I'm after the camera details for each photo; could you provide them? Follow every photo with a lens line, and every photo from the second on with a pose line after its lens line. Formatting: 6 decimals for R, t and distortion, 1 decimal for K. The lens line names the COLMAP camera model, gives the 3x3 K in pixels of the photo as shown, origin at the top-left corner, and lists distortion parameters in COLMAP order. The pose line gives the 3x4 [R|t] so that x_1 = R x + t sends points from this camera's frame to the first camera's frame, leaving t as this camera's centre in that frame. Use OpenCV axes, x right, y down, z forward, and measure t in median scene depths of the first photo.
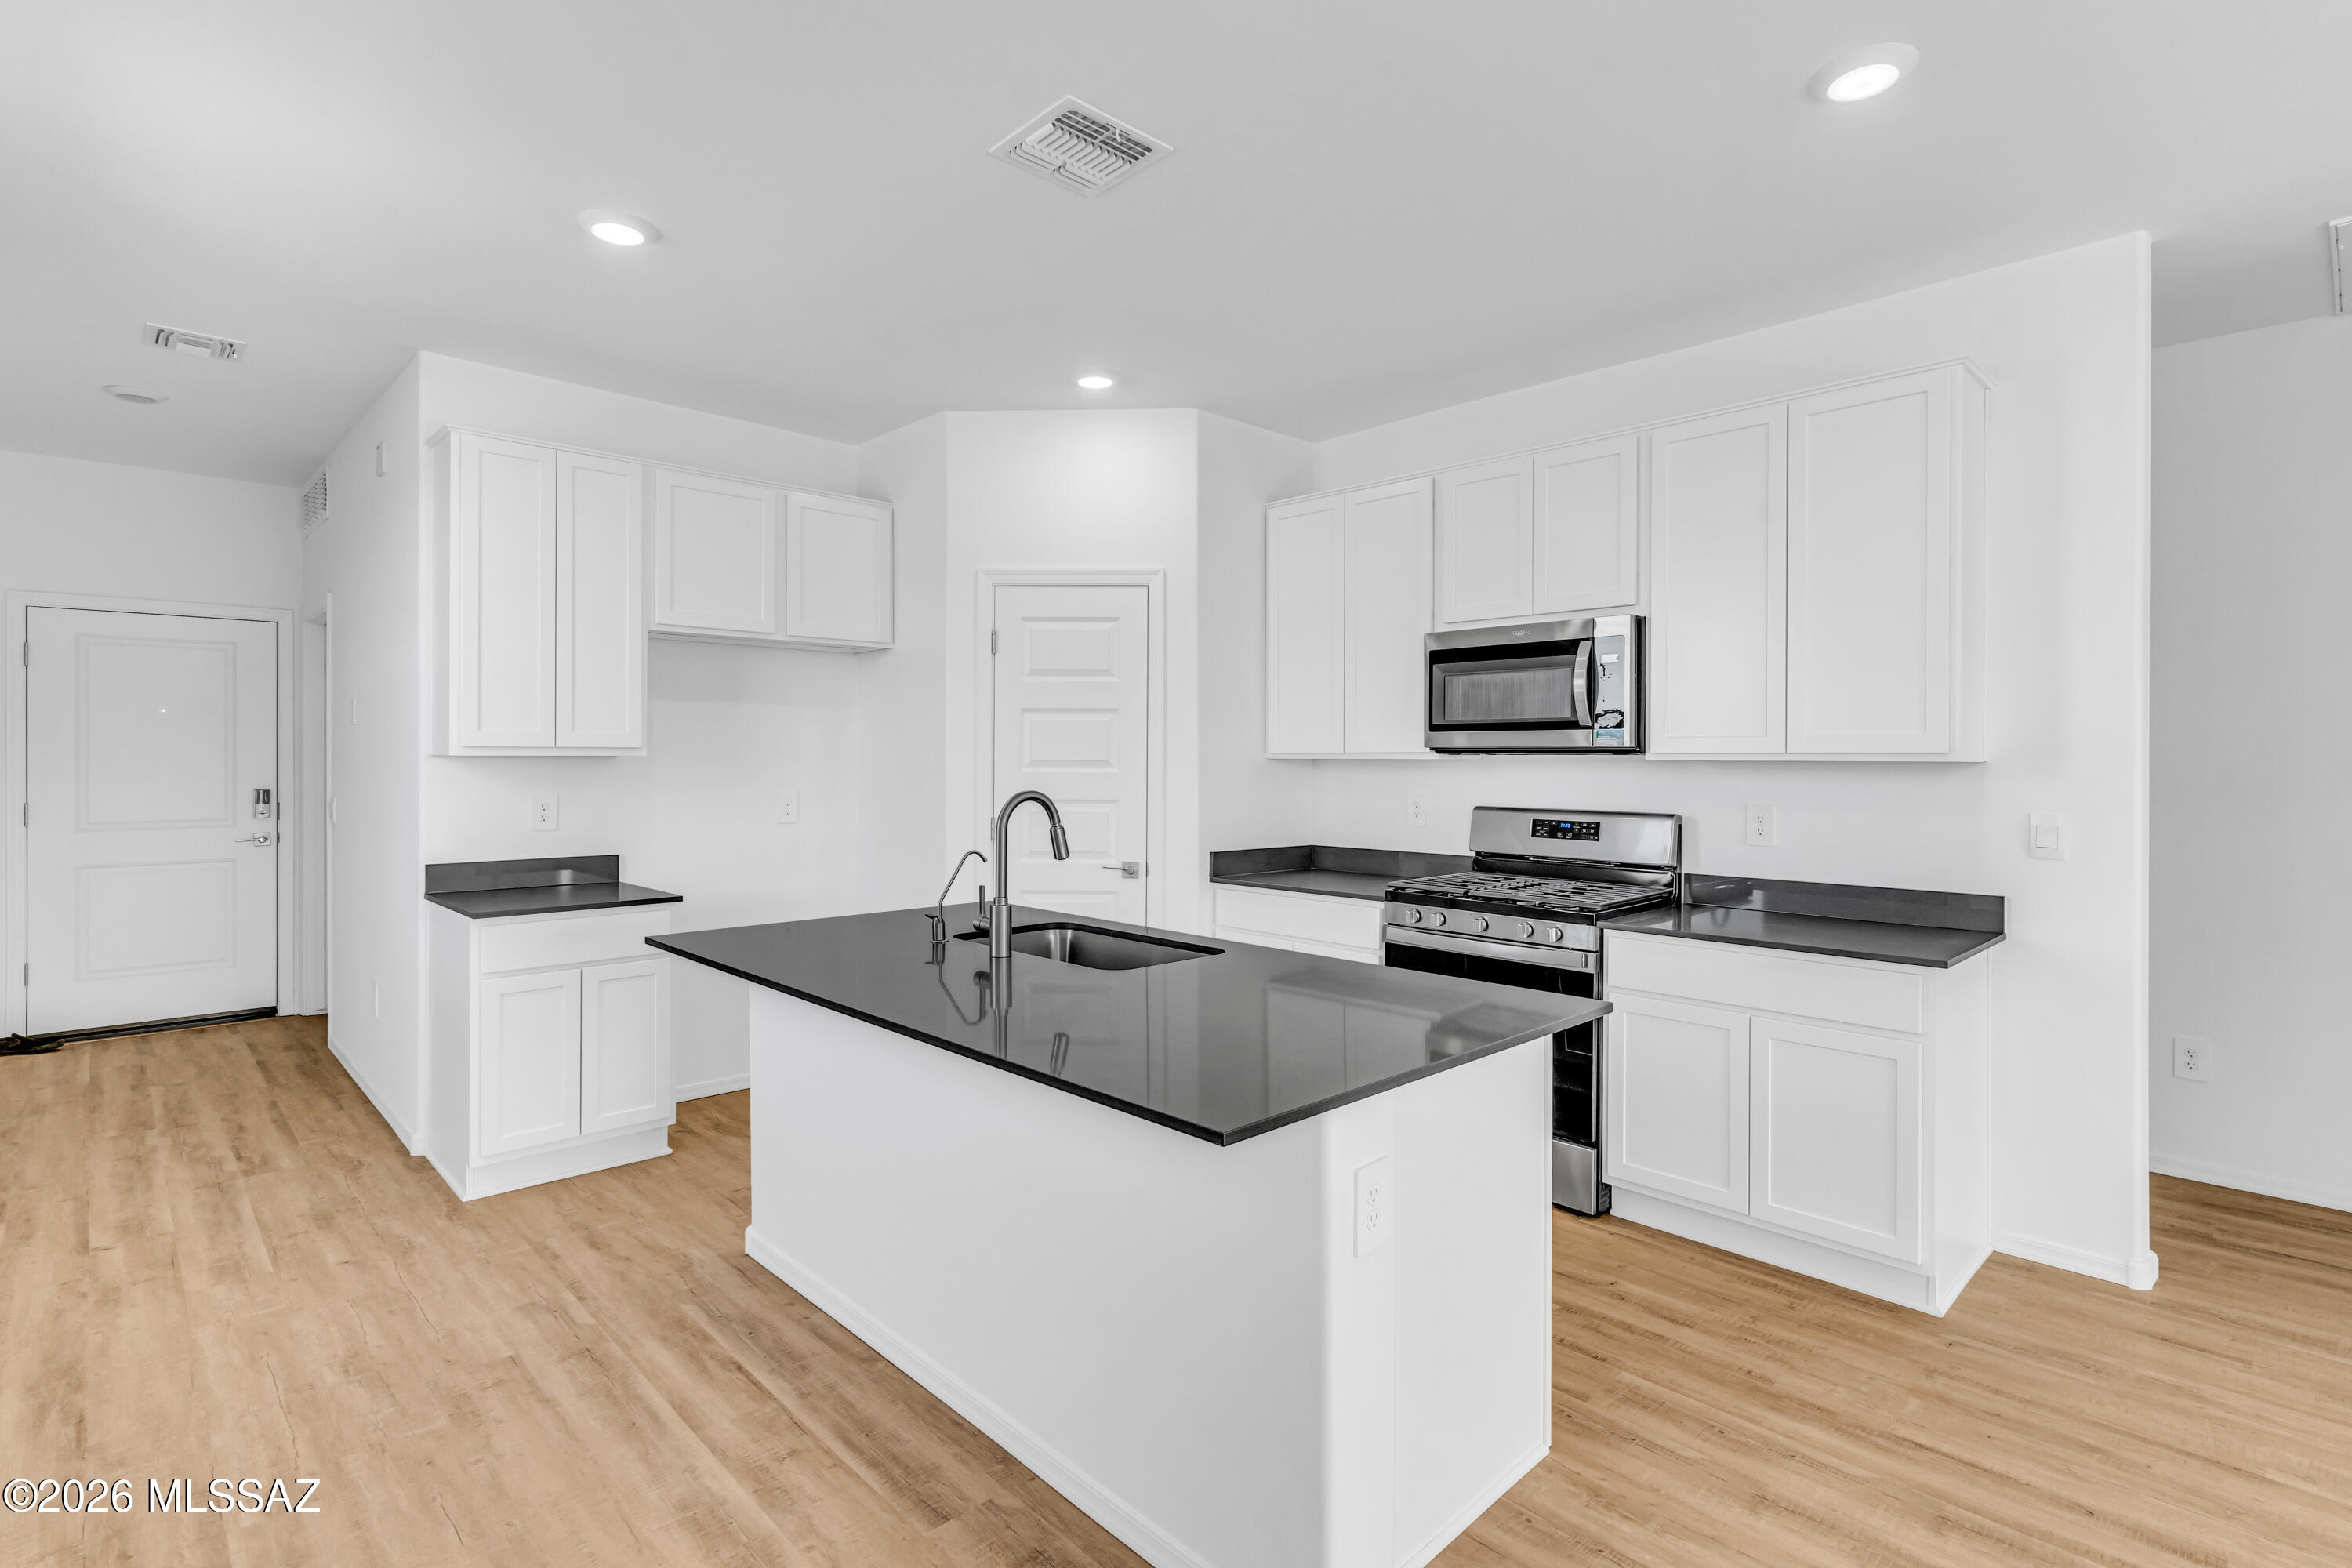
lens RADIAL K [[1127.3, 0, 1176.7], [0, 1127.3, 765.8], [0, 0, 1]] dist [0.002994, 0.000292]
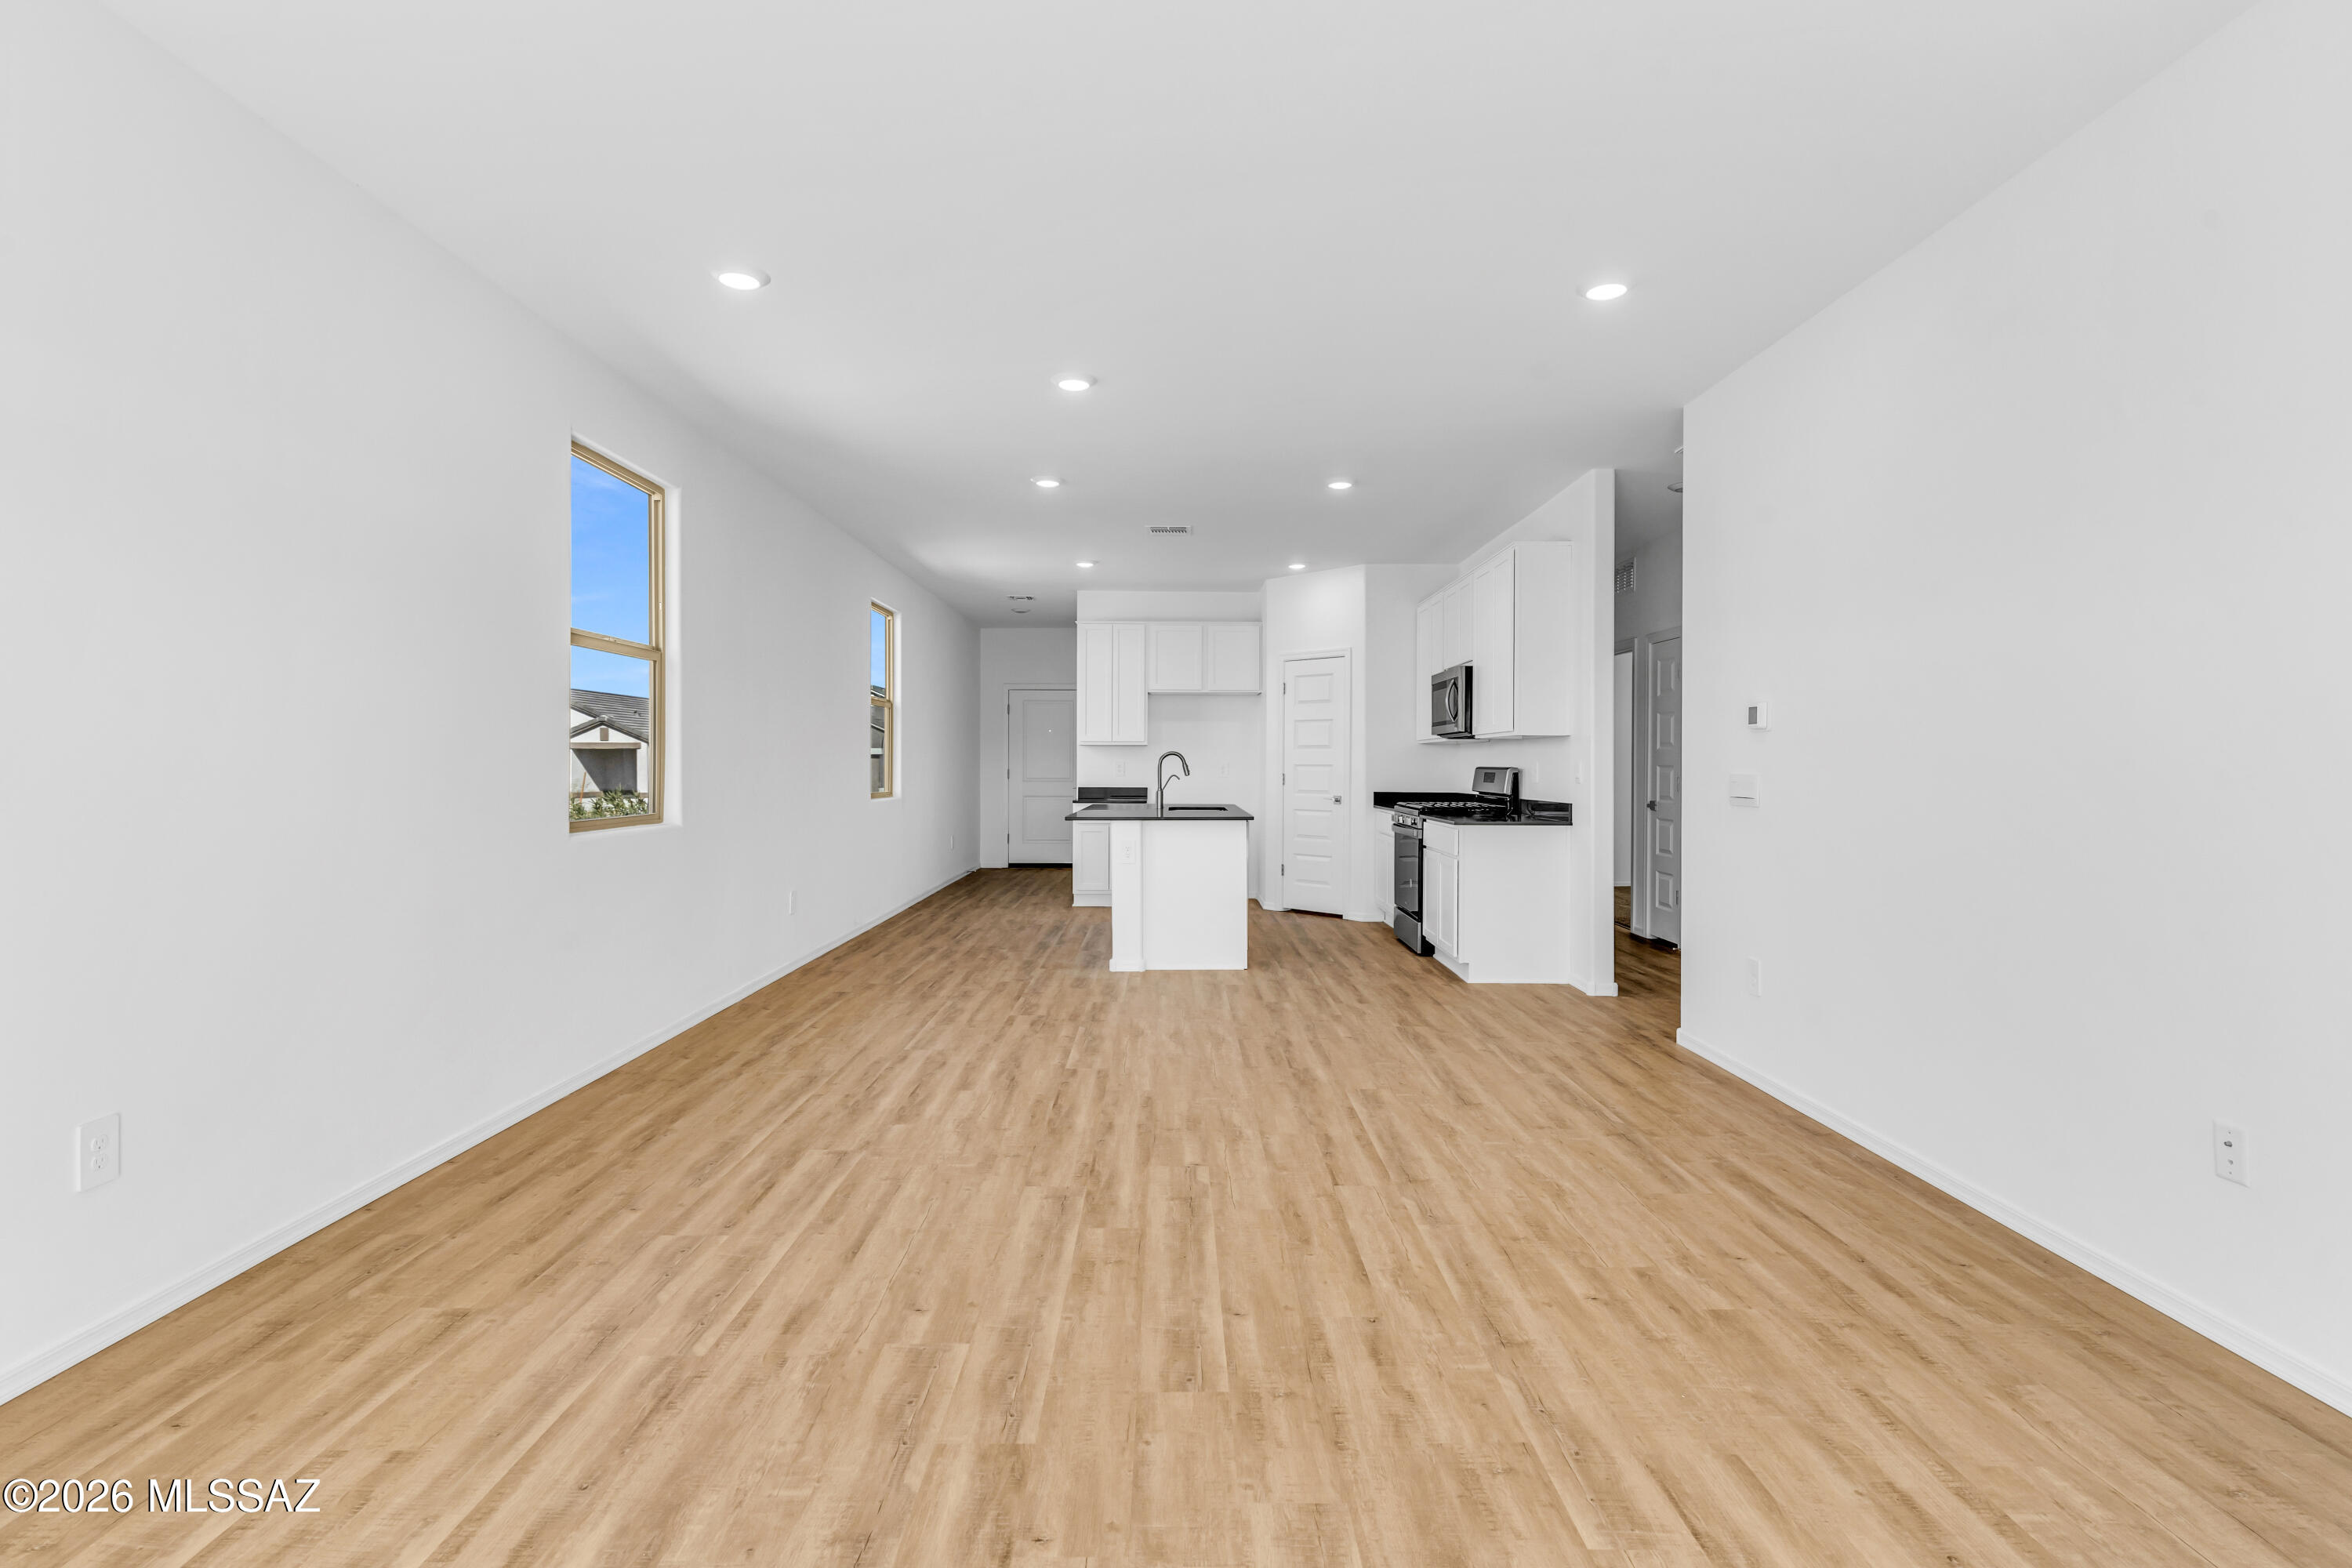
lens RADIAL K [[1127.3, 0, 1176.7], [0, 1127.3, 765.8], [0, 0, 1]] dist [0.002994, 0.000292]
pose [[0.725272, -0.000788, -0.688462, 1.334112], [-0.005830, 0.999956, -0.007286, 0.057633], [0.688438, 0.009298, 0.725236, -0.757169]]
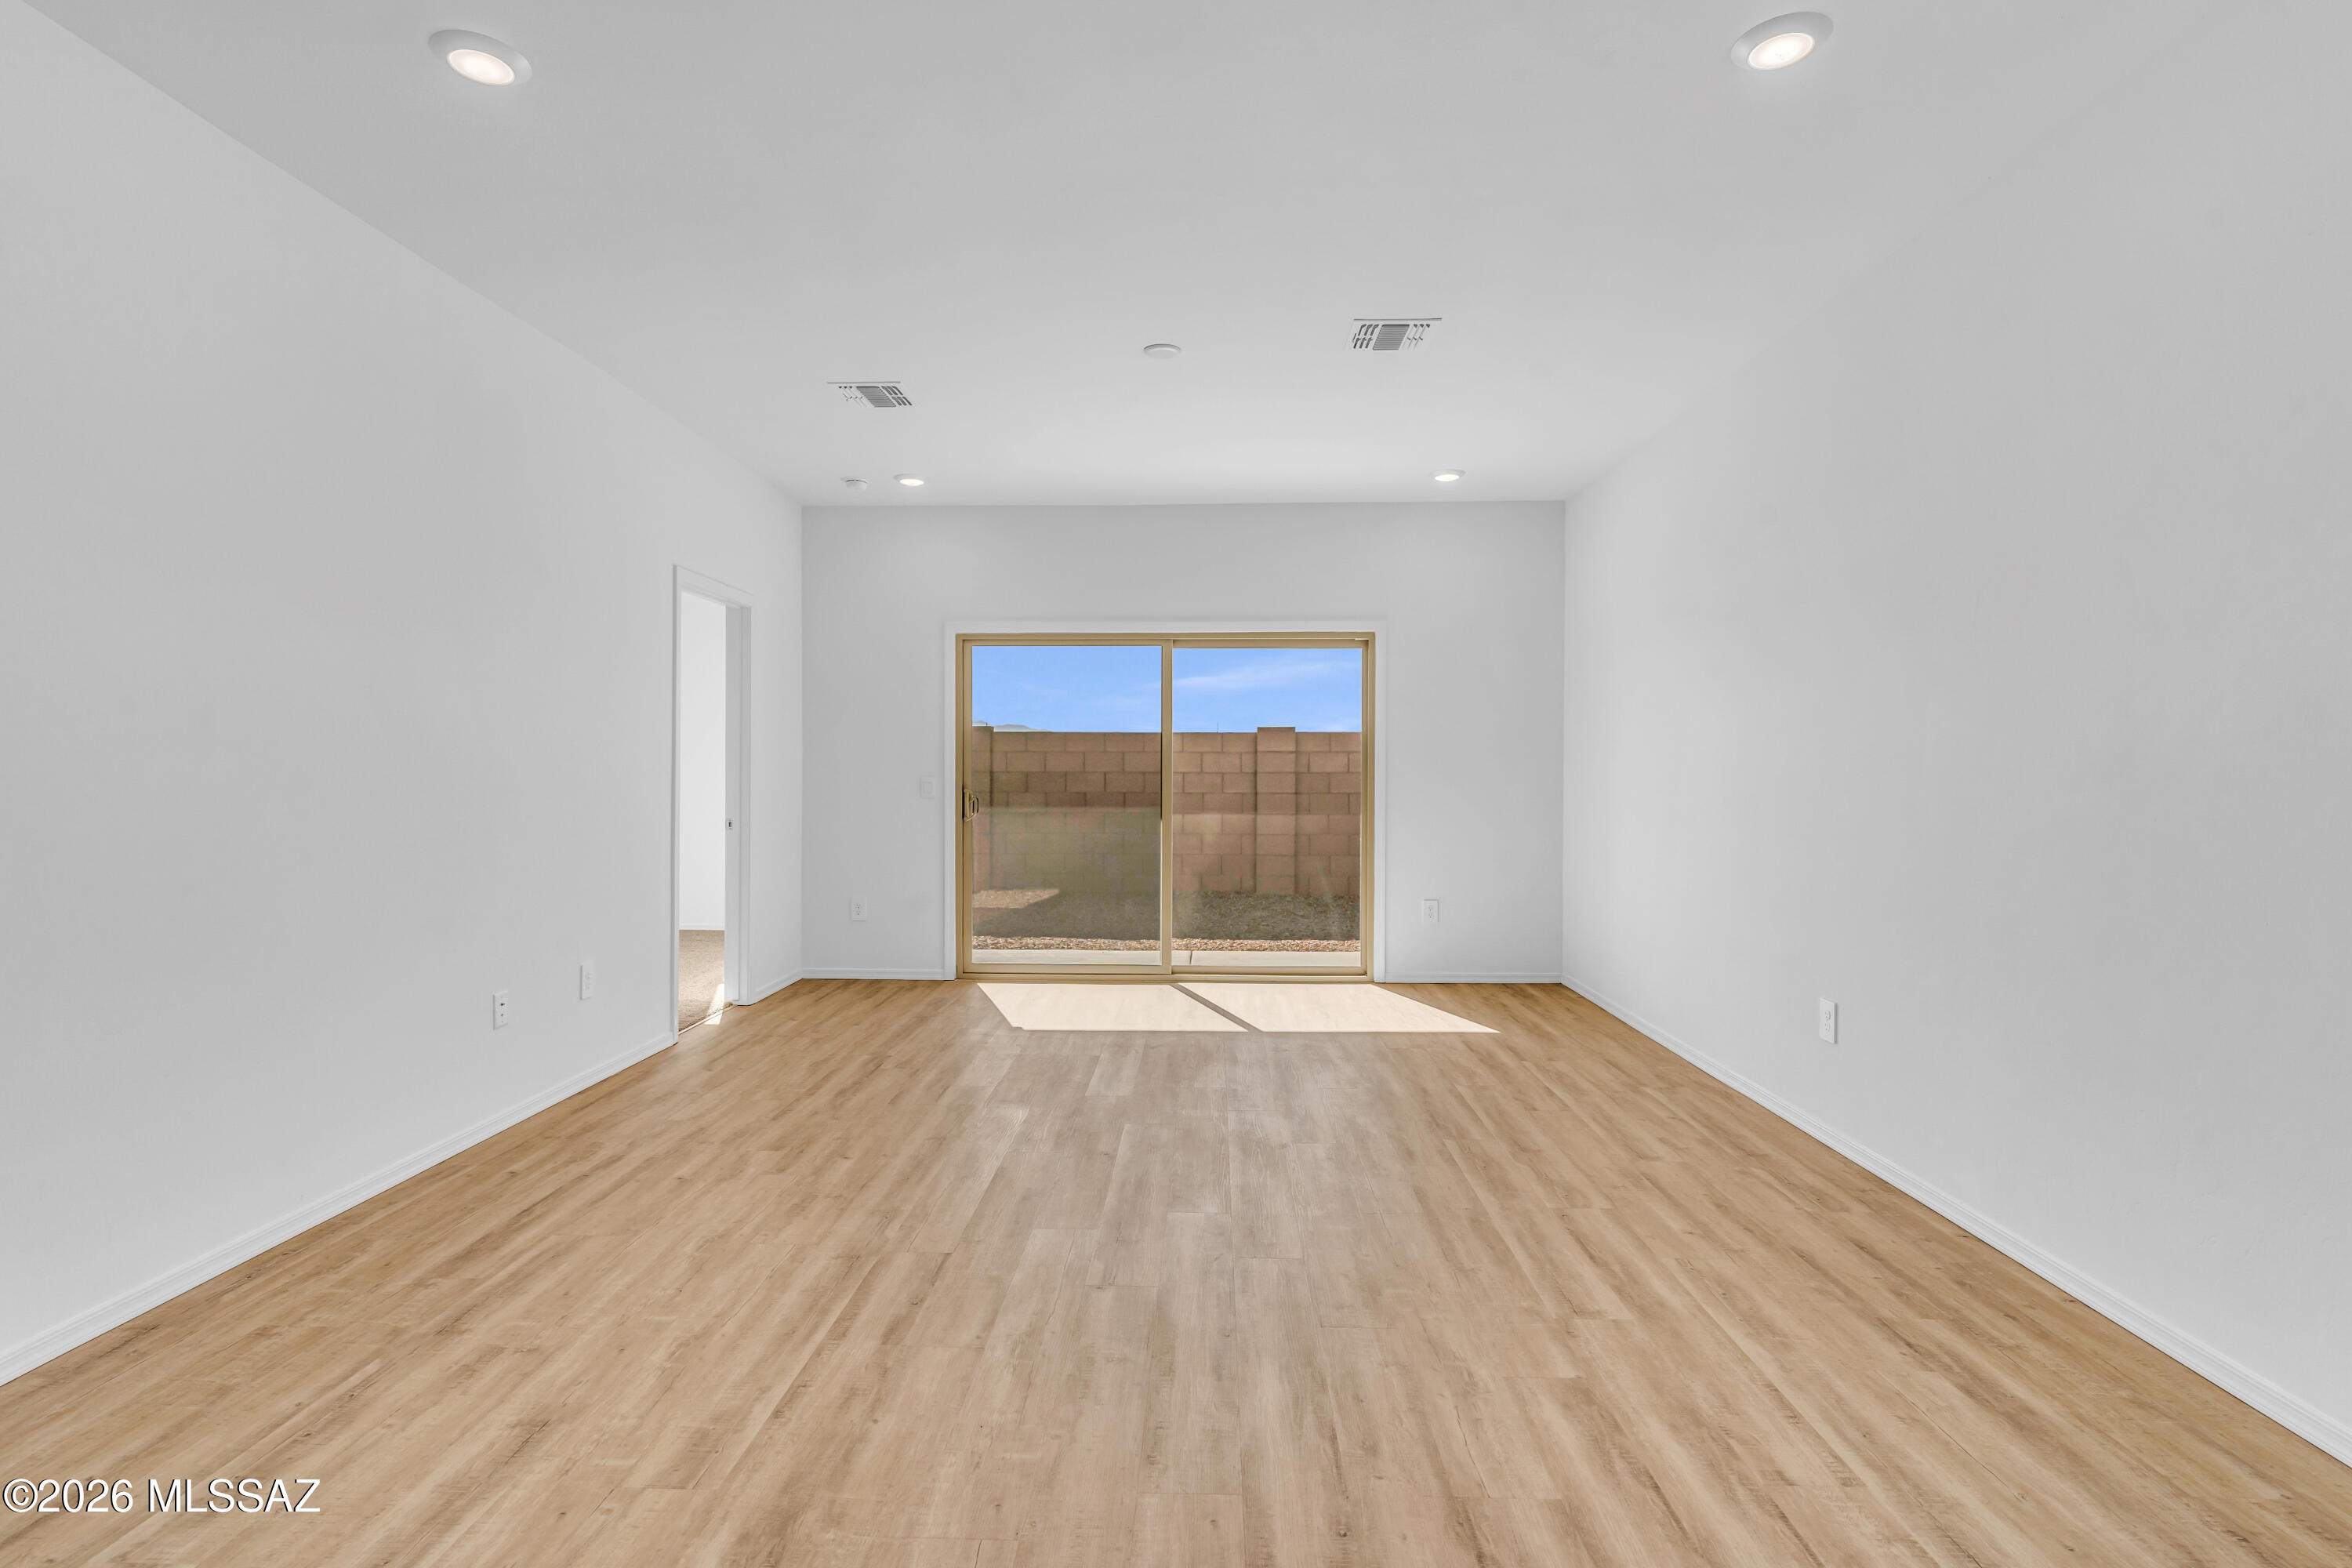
lens RADIAL K [[1128.1, 0, 1173.9], [0, 1128.1, 780.9], [0, 0, 1]] dist [0.002567, -0.000180]
pose [[-0.697565, -0.012898, 0.716405, 0.180271], [0.000777, 0.999824, 0.018758, 0.040384], [-0.716521, 0.013641, -0.697432, 0.375084]]
